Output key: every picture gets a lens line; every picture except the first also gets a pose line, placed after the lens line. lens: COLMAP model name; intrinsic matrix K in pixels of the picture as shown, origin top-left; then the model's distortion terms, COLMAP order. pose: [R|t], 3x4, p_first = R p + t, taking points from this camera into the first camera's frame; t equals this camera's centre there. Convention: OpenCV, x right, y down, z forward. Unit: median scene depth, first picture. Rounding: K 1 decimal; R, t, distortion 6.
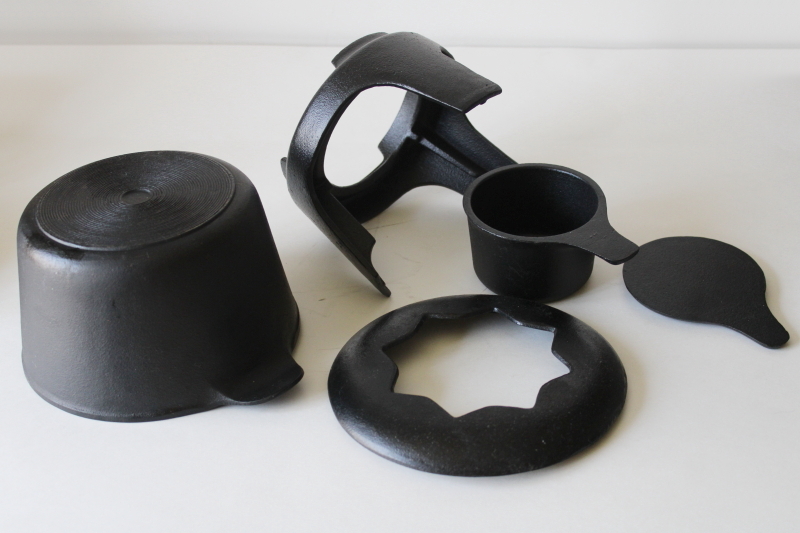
lens RADIAL K [[1201.8, 0, 401.3], [0, 1201.8, 263.6], [0, 0, 1]] dist [-0.012539, 0.000000]
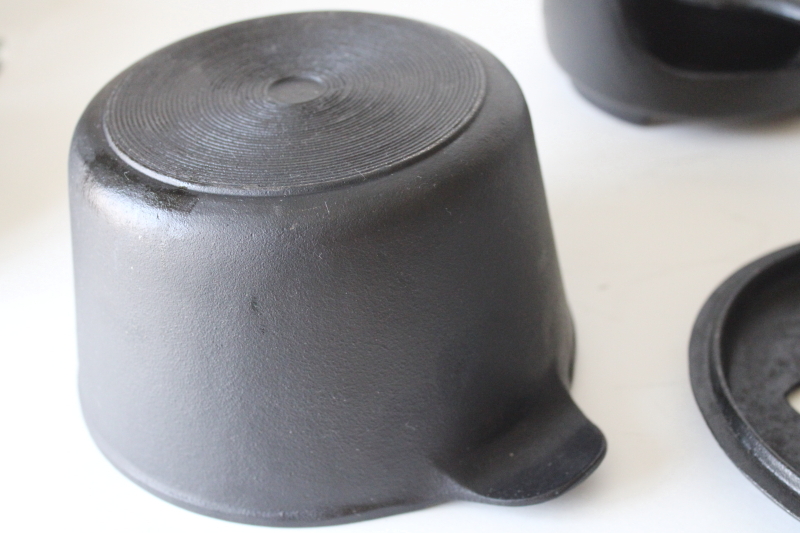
lens RADIAL K [[1201.8, 0, 399.7], [0, 1201.8, 269.2], [0, 0, 1]] dist [-0.012539, 0.000000]
pose [[0.996871, 0.036286, -0.070225, -0.140618], [-0.032033, 0.997638, 0.060766, -0.011826], [0.072264, -0.058326, 0.995679, 0.497230]]
